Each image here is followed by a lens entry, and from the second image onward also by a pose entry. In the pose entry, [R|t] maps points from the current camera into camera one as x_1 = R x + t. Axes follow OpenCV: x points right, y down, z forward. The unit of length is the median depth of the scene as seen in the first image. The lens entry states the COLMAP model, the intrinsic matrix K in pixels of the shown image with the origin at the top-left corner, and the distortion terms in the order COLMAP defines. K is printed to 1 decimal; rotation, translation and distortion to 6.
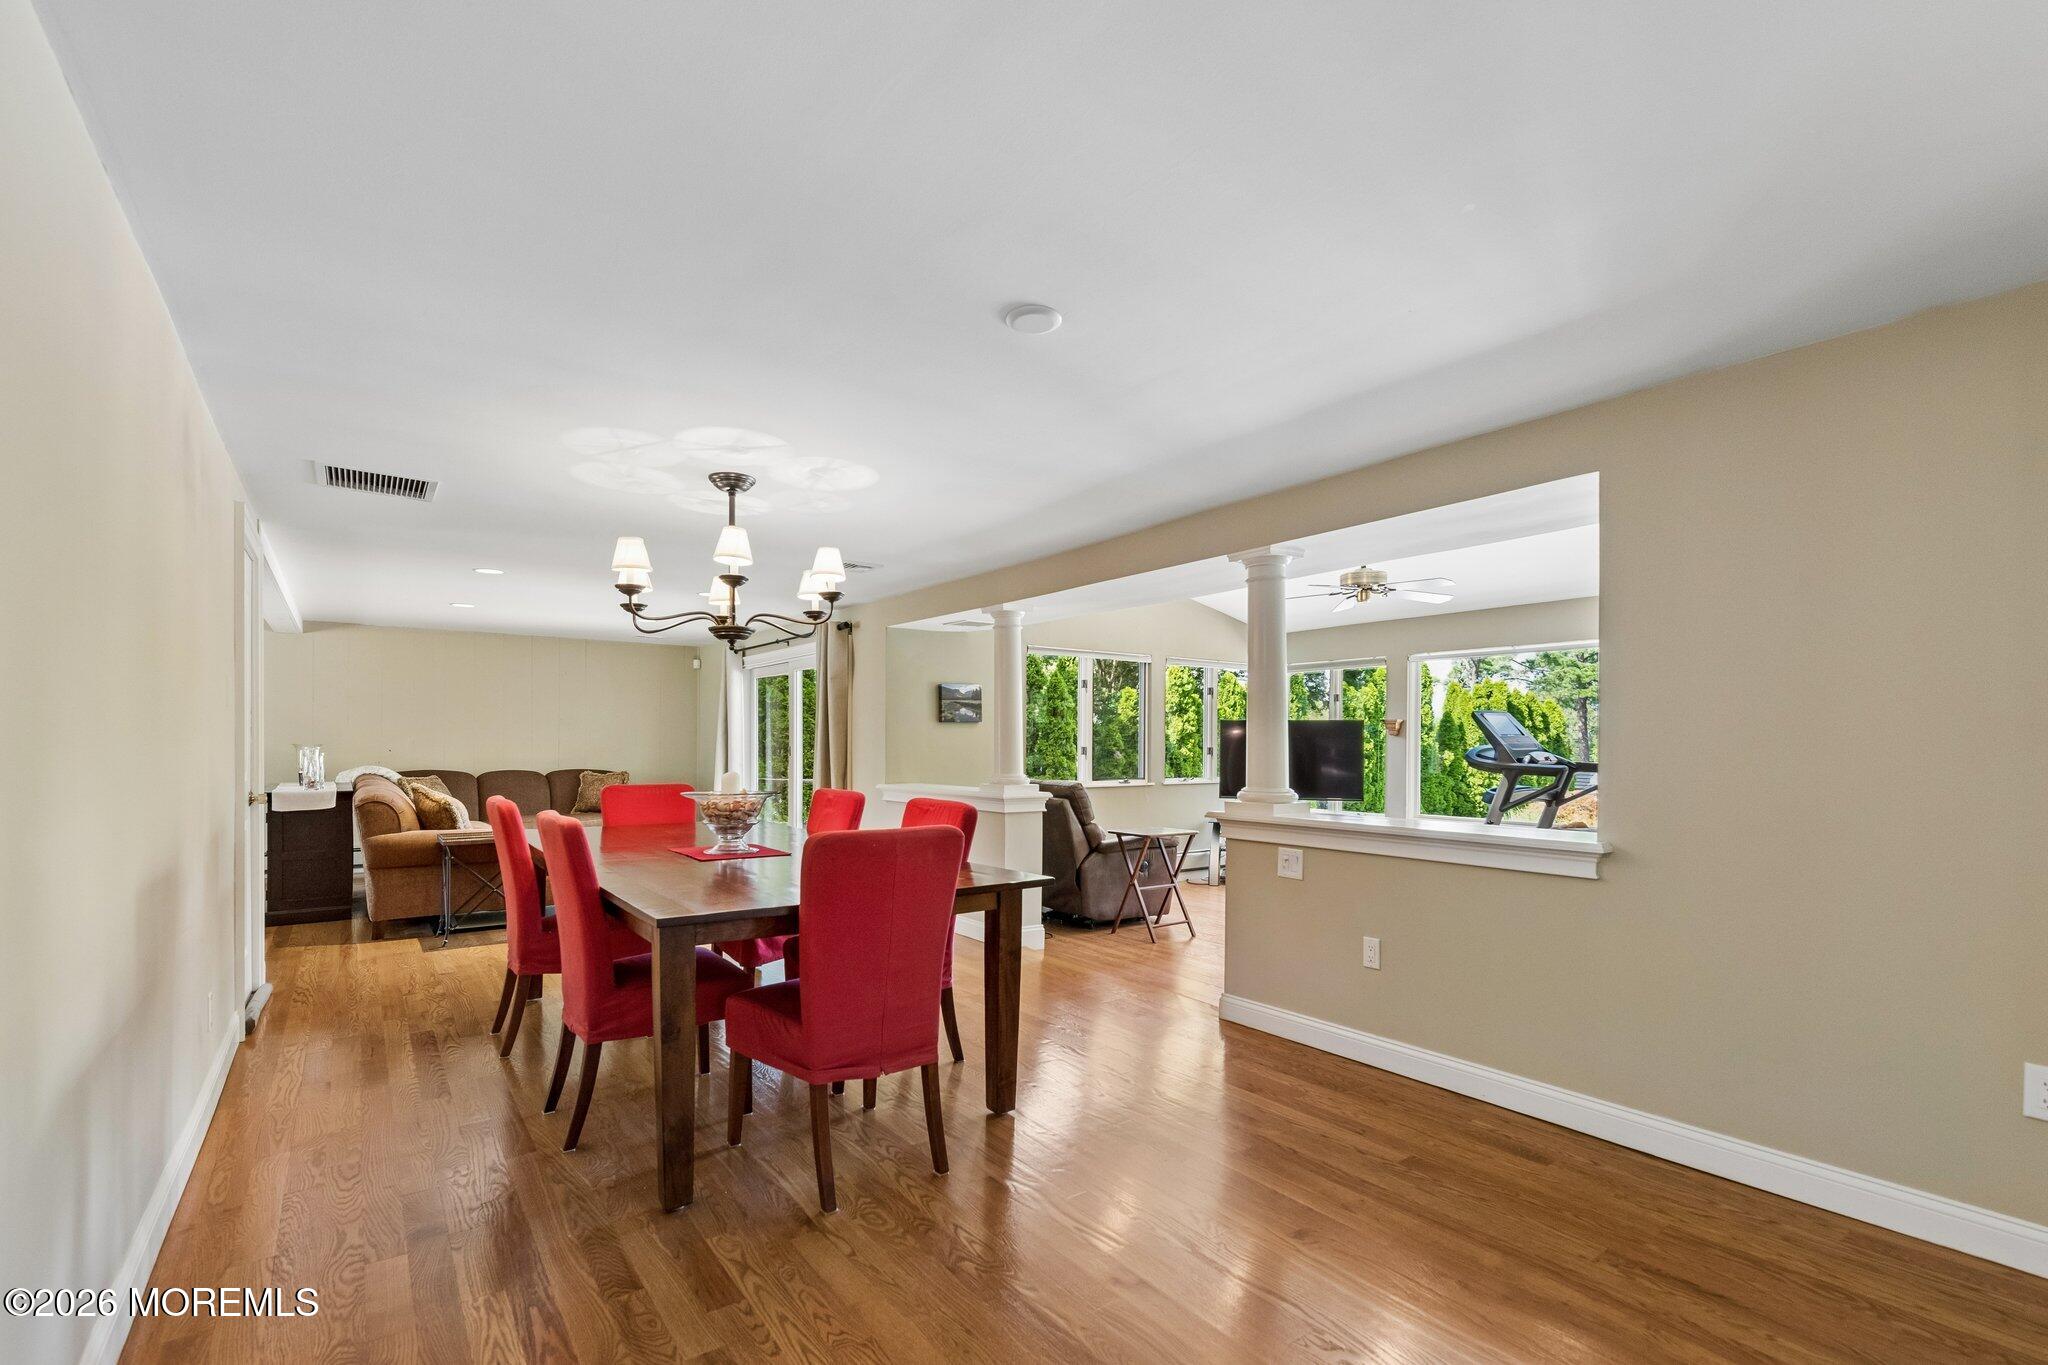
lens RADIAL K [[917.2, 0, 1021.4], [0, 917.2, 746.4], [0, 0, 1]] dist [0.001878, -0.000144]
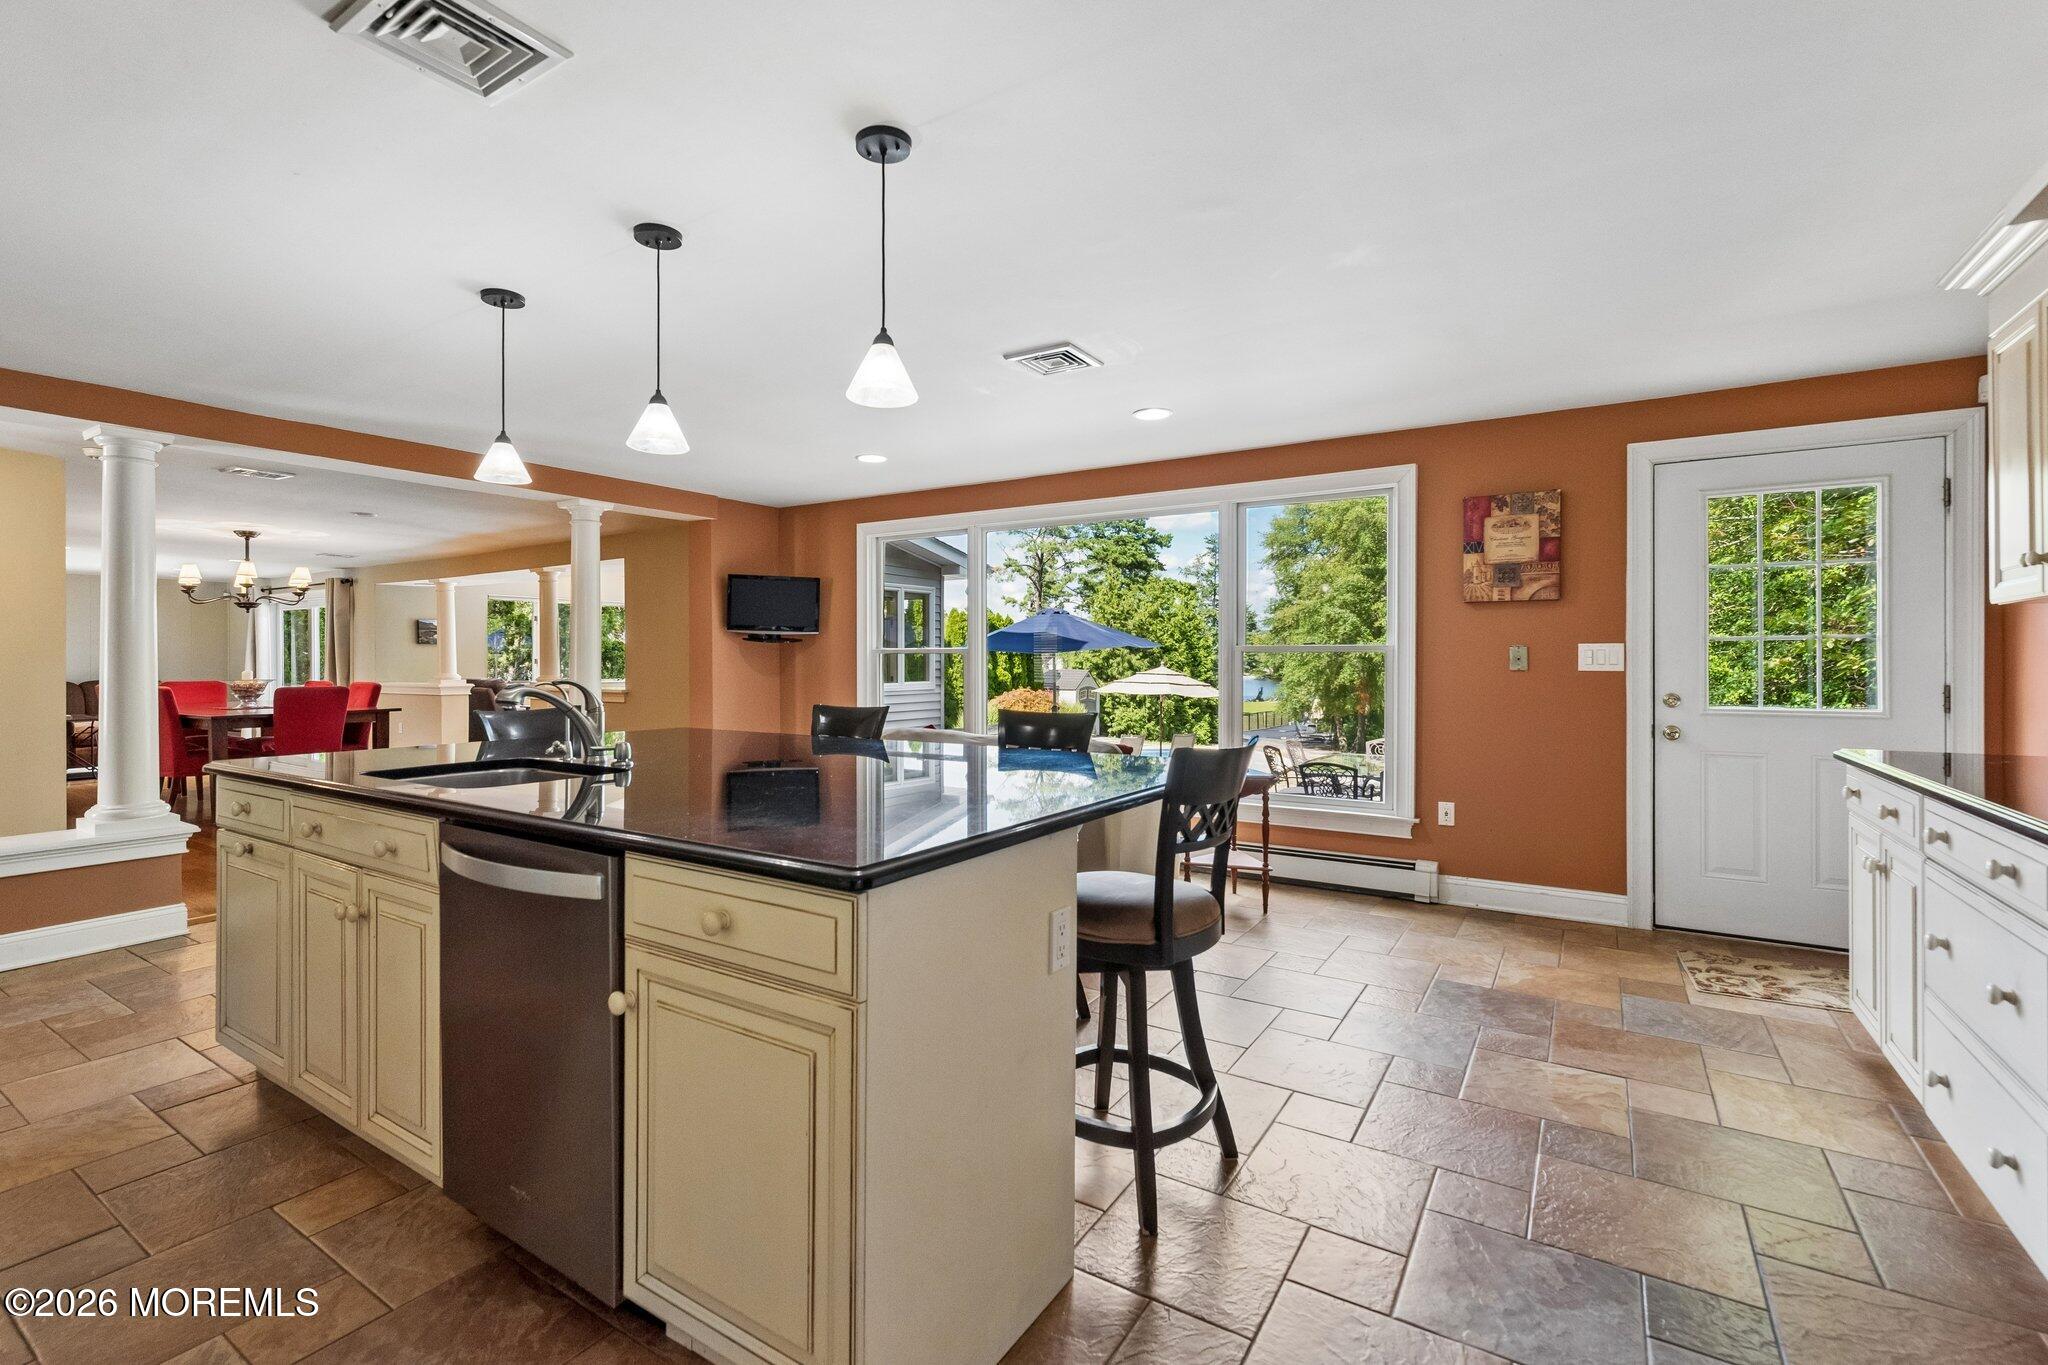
lens RADIAL K [[916.2, 0, 1020.1], [0, 916.2, 659.4], [0, 0, 1]] dist [-0.001802, -0.000263]
pose [[0.931293, -0.006999, 0.364205, 0.349717], [0.007735, 0.999970, -0.000563, 0.010929], [-0.364190, 0.003341, 0.931319, -0.982633]]
